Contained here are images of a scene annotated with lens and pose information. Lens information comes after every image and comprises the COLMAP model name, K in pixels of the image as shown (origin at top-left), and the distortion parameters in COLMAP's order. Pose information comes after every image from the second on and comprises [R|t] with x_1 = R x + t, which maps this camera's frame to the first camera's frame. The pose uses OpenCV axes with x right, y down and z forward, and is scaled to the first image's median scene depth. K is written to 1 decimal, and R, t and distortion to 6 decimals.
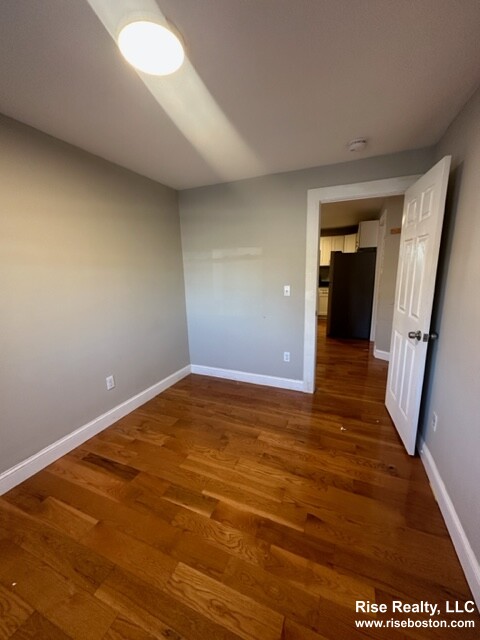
lens RADIAL K [[254.2, 0, 240.0], [0, 254.2, 320.0], [0, 0, 1]] dist [-0.005832, -0.000038]
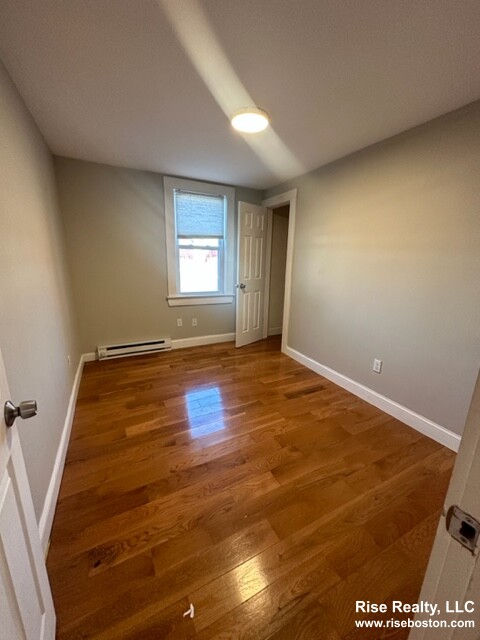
lens RADIAL K [[254.2, 0, 240.0], [0, 254.2, 320.0], [0, 0, 1]] dist [-0.005832, -0.000038]
pose [[-0.646974, 0.183114, -0.740199, 0.648930], [-0.157681, 0.917626, 0.364828, -0.237810], [0.746031, 0.352749, -0.564806, 1.267691]]
